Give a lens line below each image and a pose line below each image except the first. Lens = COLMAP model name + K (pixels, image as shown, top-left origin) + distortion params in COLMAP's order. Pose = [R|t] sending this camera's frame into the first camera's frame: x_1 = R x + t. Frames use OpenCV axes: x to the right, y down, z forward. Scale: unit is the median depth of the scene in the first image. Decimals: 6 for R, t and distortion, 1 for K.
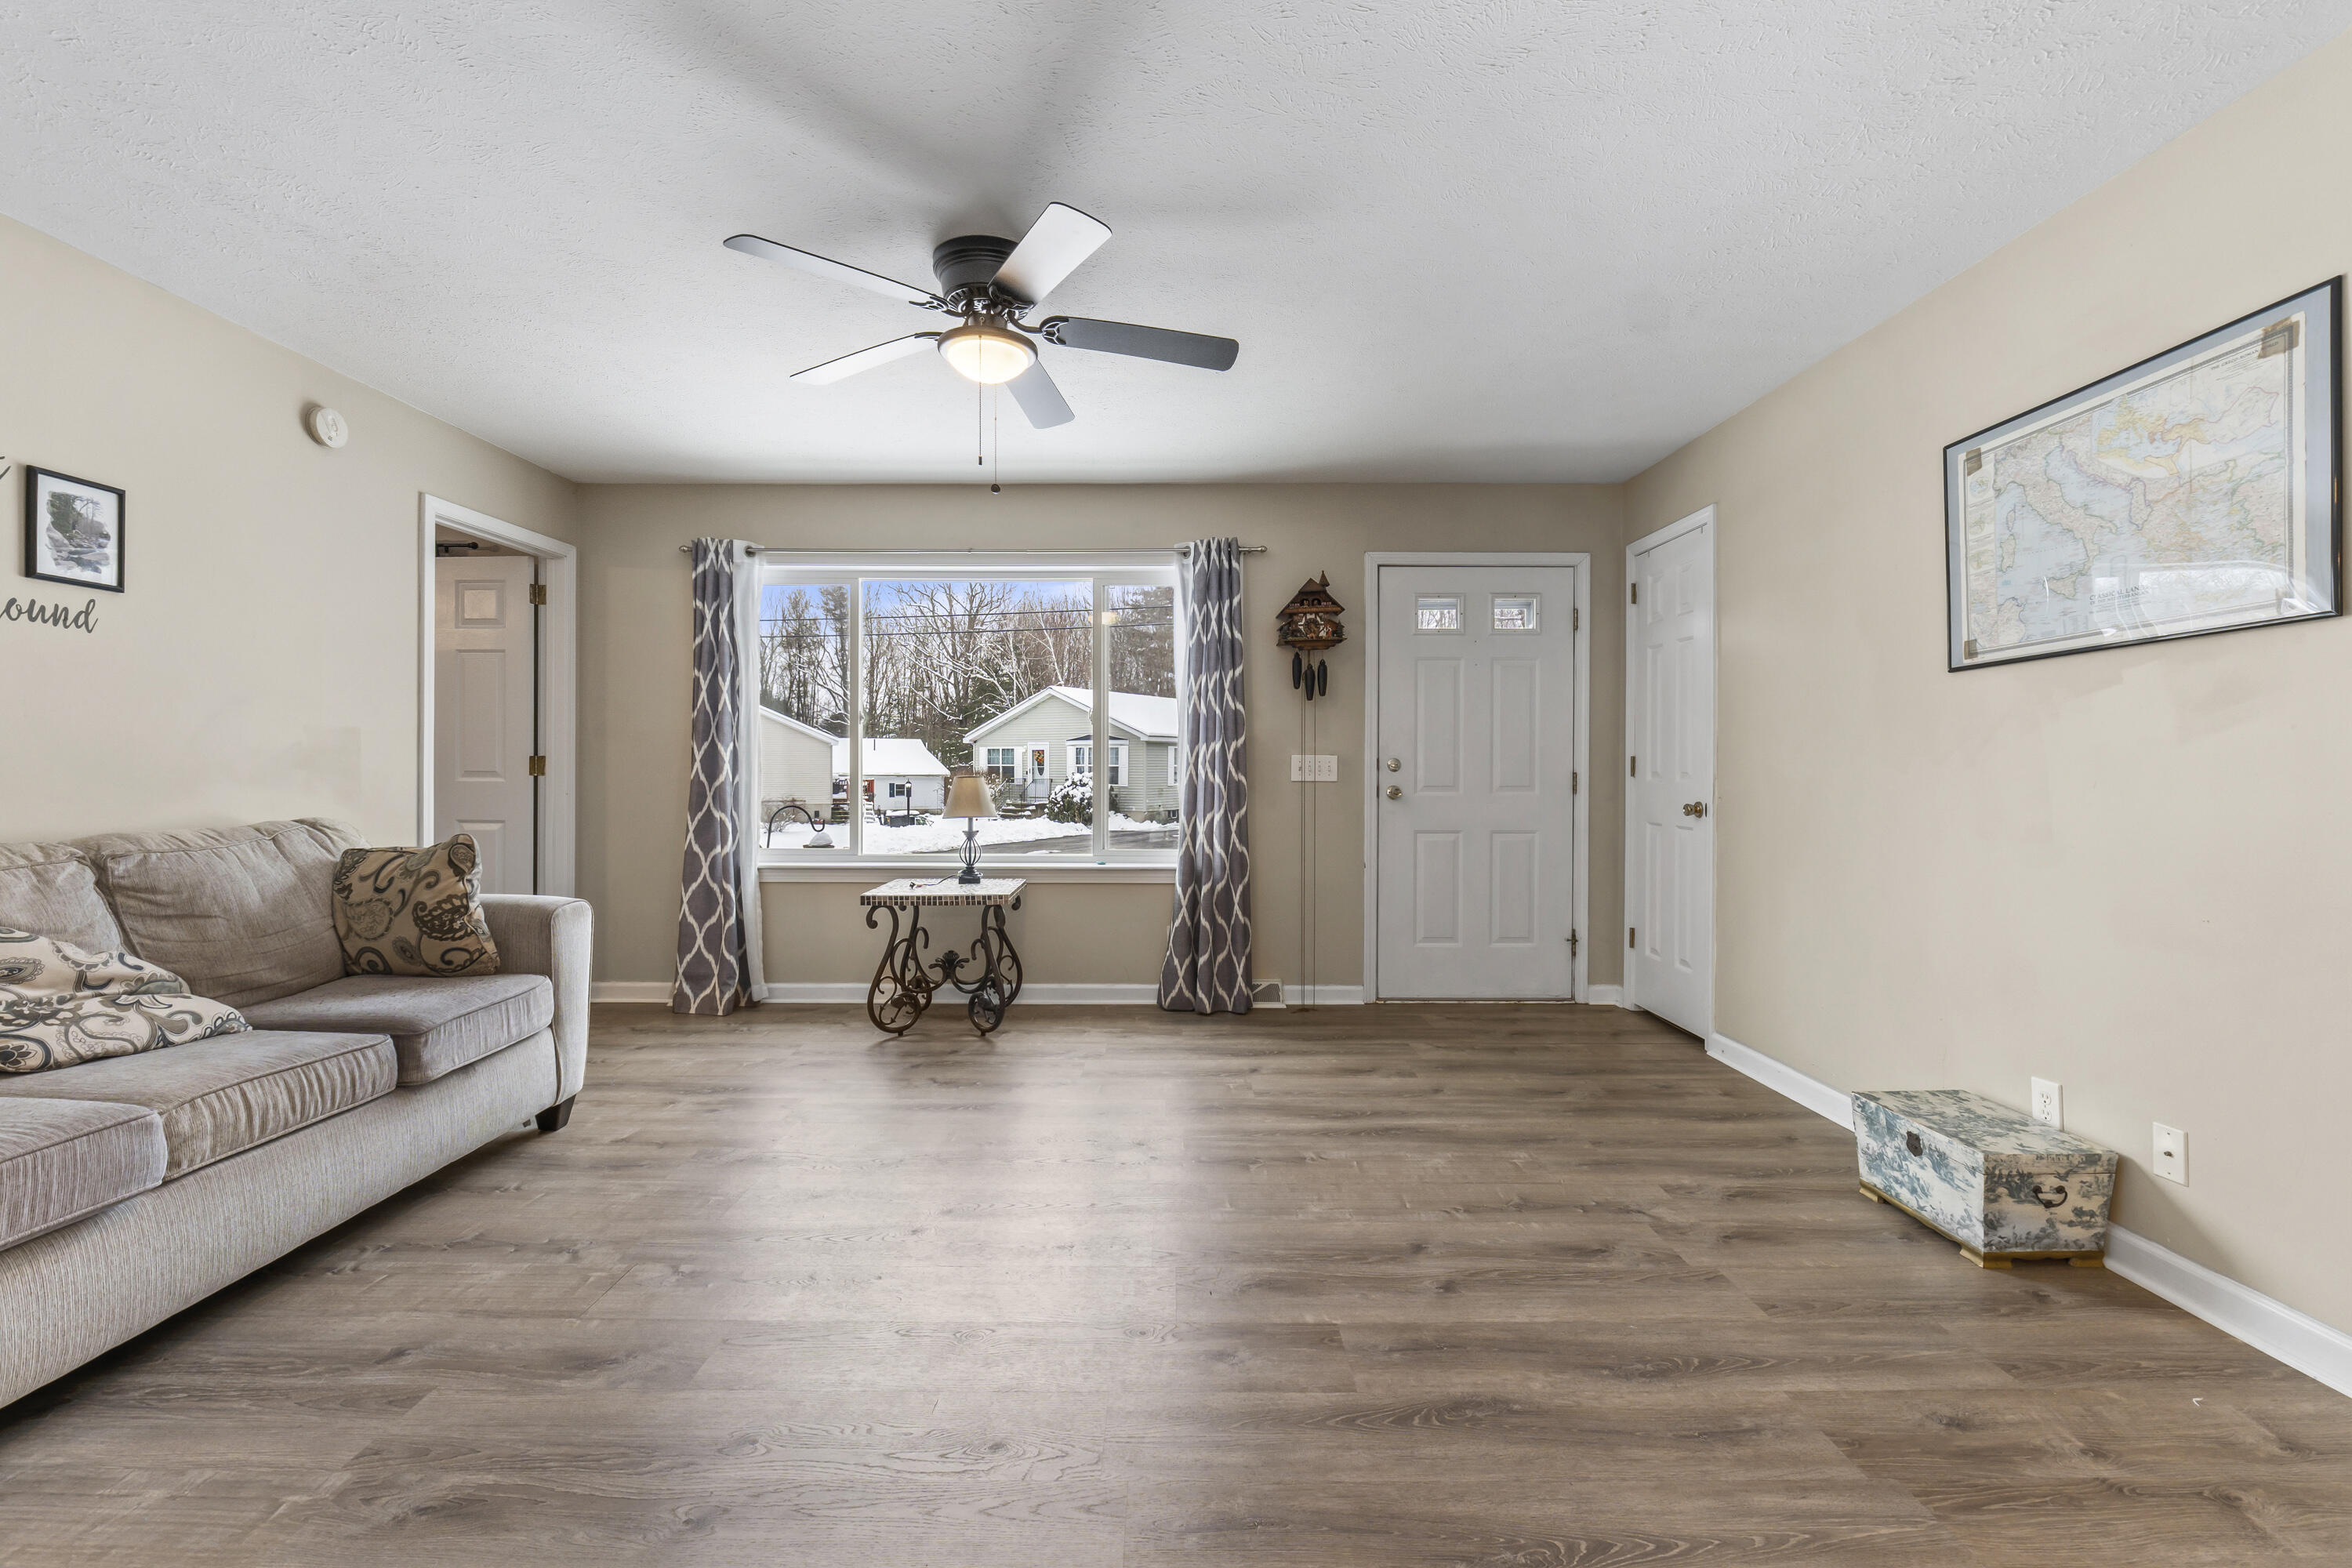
lens RADIAL K [[993.5, 0, 1167.9], [0, 993.5, 770.9], [0, 0, 1]] dist [-0.009162, 0.000096]
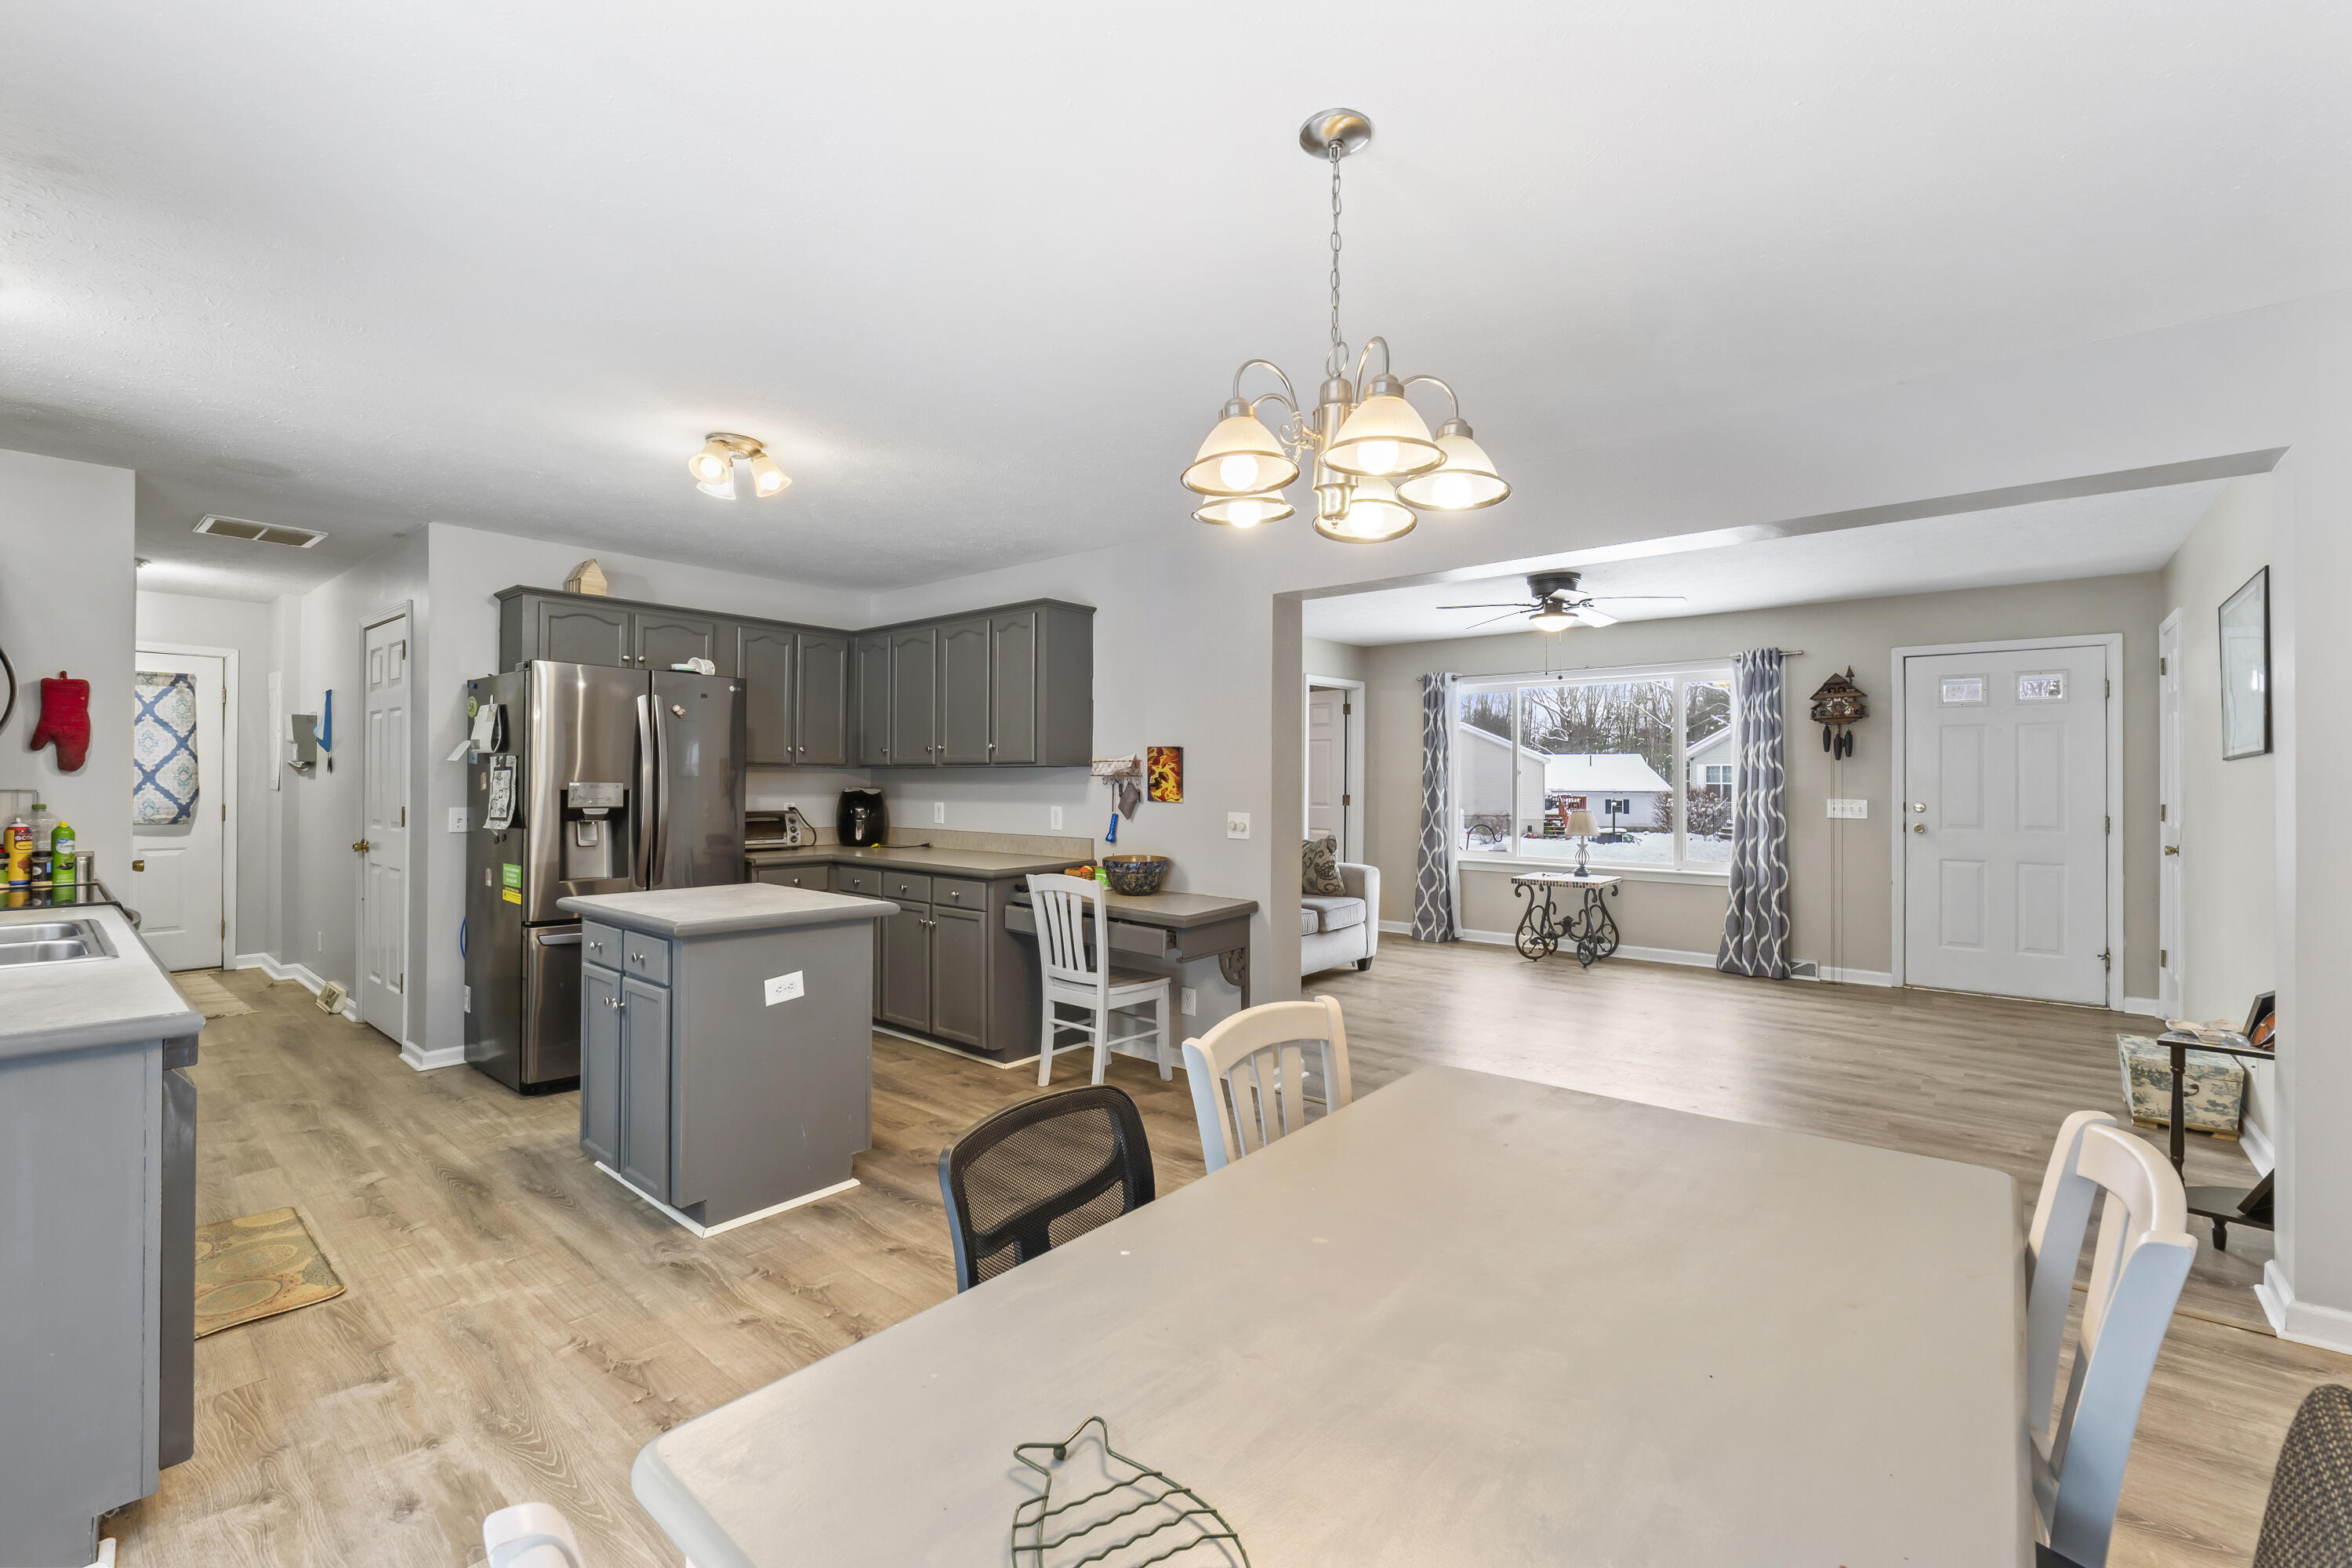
lens RADIAL K [[993.5, 0, 1179.1], [0, 993.5, 780.8], [0, 0, 1]] dist [-0.009162, 0.000096]
pose [[0.773879, 0.000824, -0.633333, 0.313225], [-0.003332, 0.999991, -0.002770, -0.036267], [0.633325, 0.004254, 0.773875, -0.663188]]
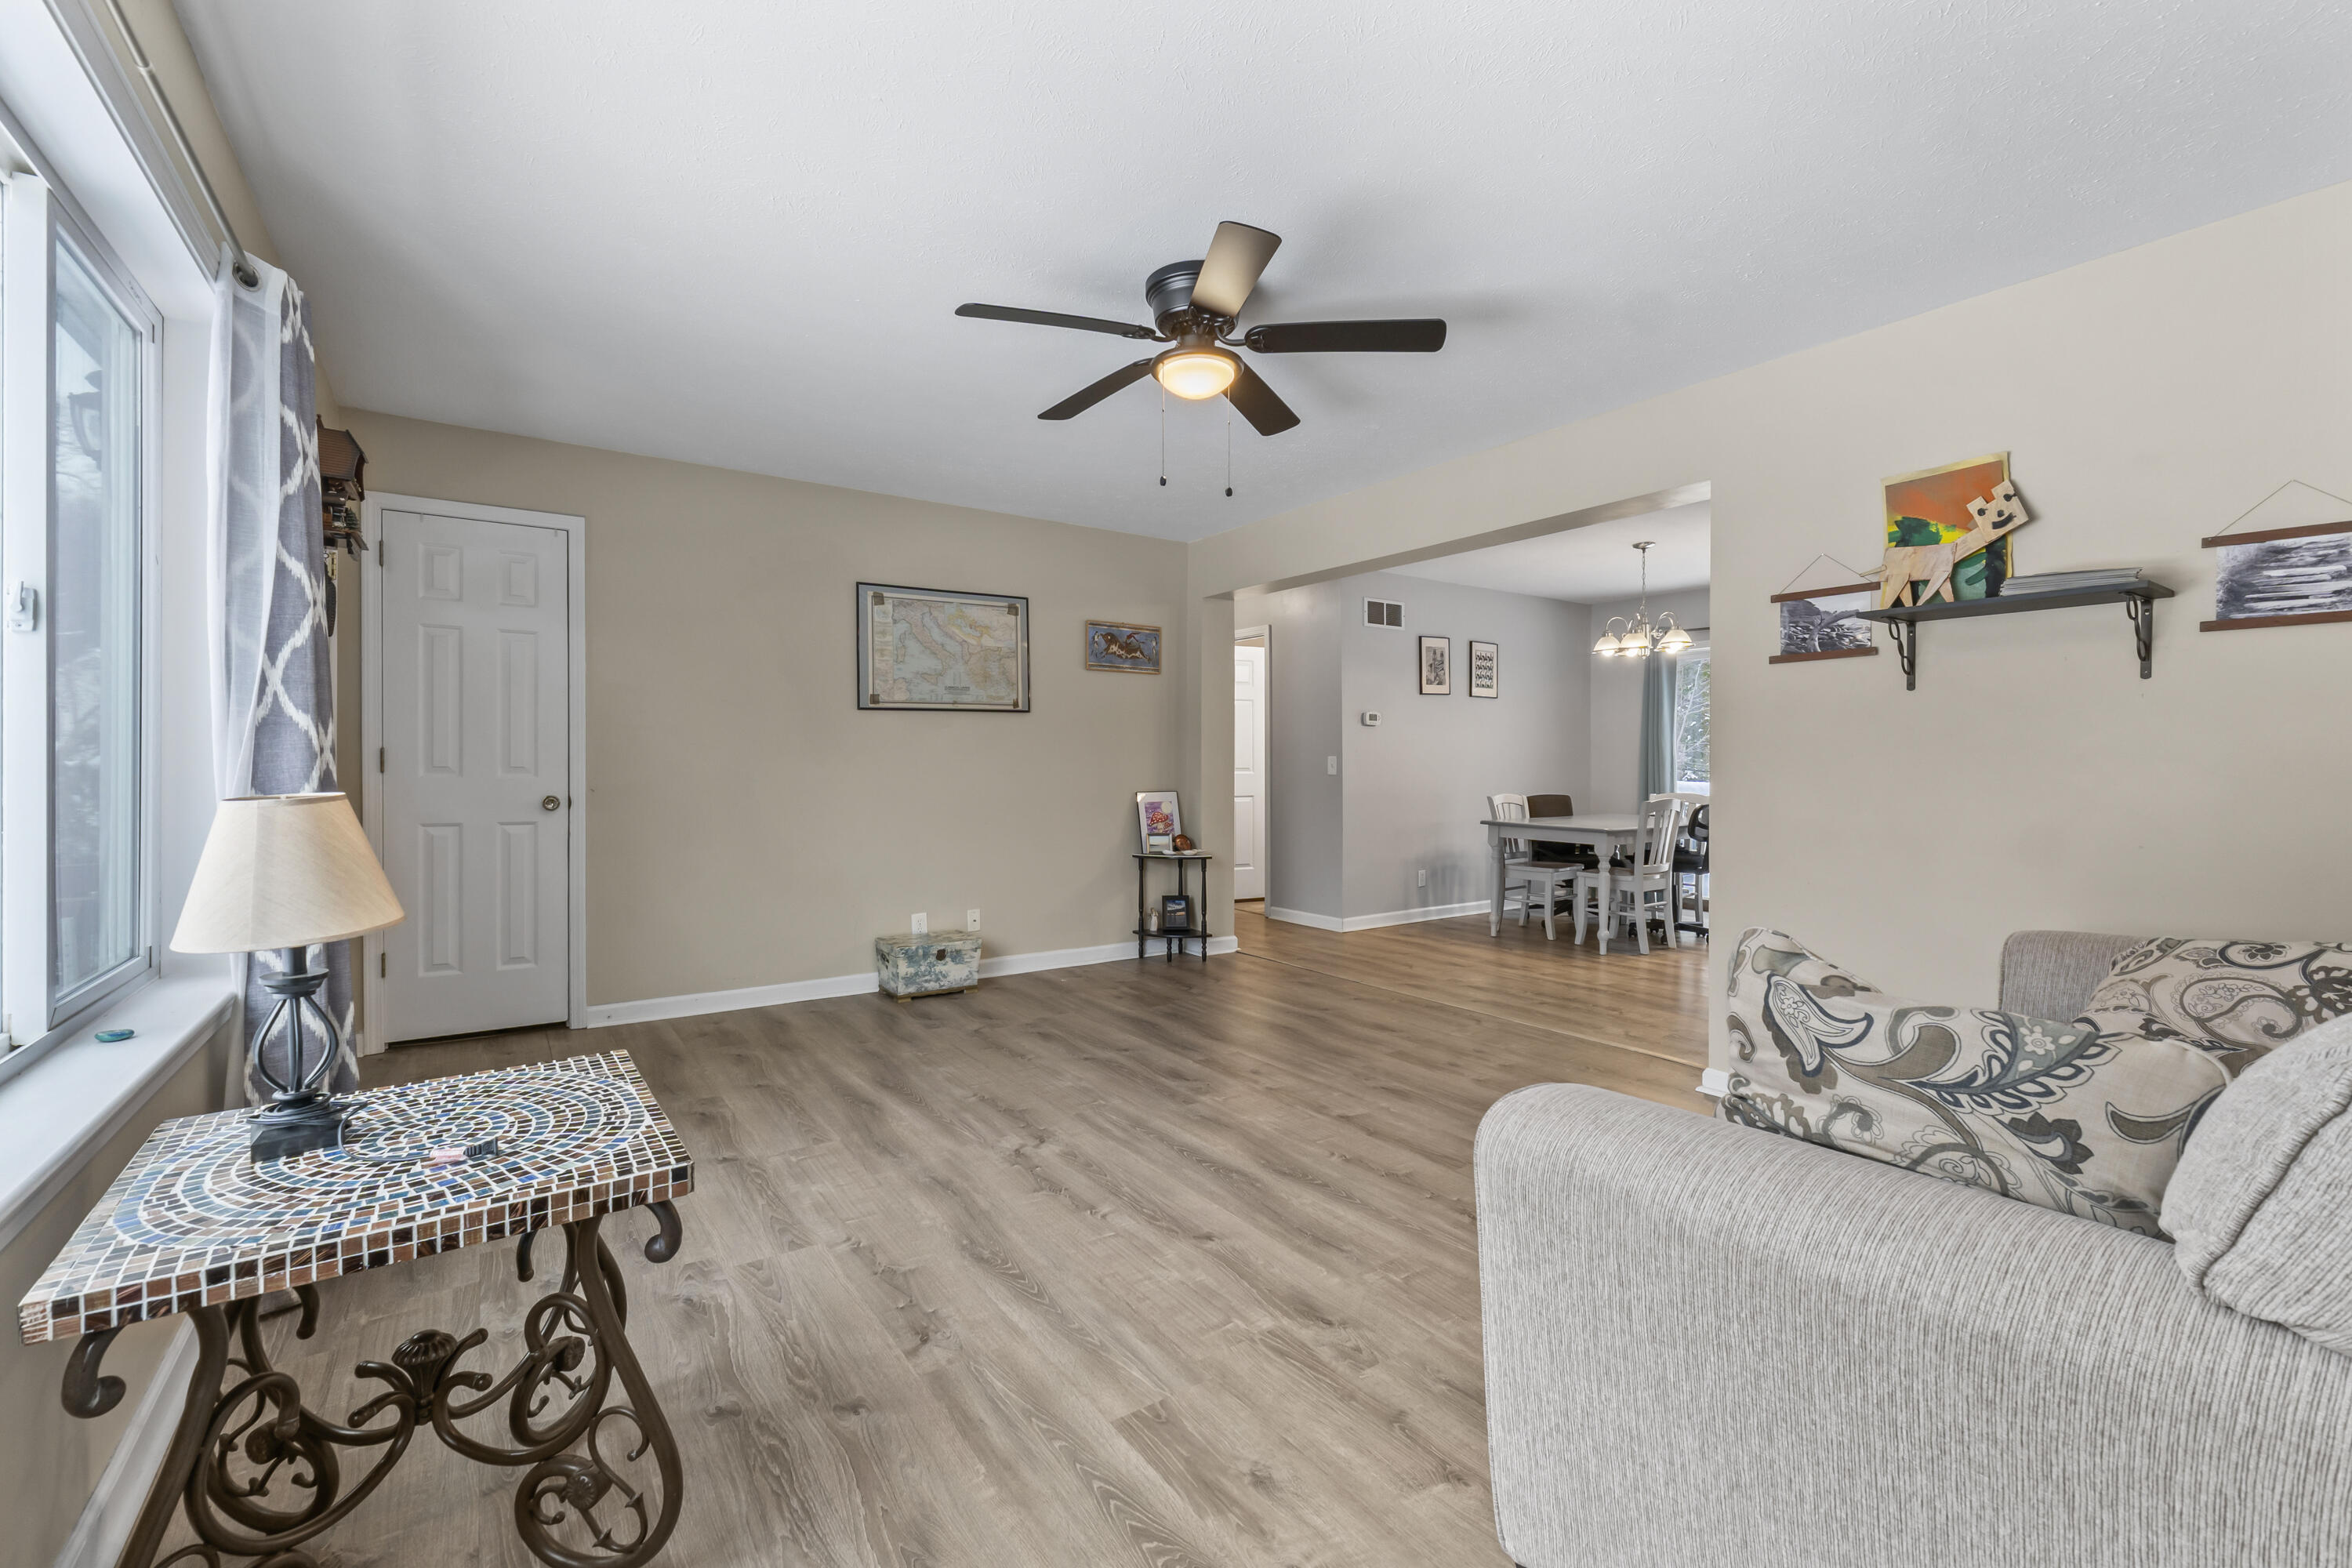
lens RADIAL K [[993.5, 0, 1154.3], [0, 993.5, 762.2], [0, 0, 1]] dist [-0.009162, 0.000096]
pose [[-0.570628, 0.001348, 0.821208, -0.591951], [0.001131, 0.999999, -0.000855, -0.001401], [-0.821208, 0.000440, -0.570629, 0.951287]]
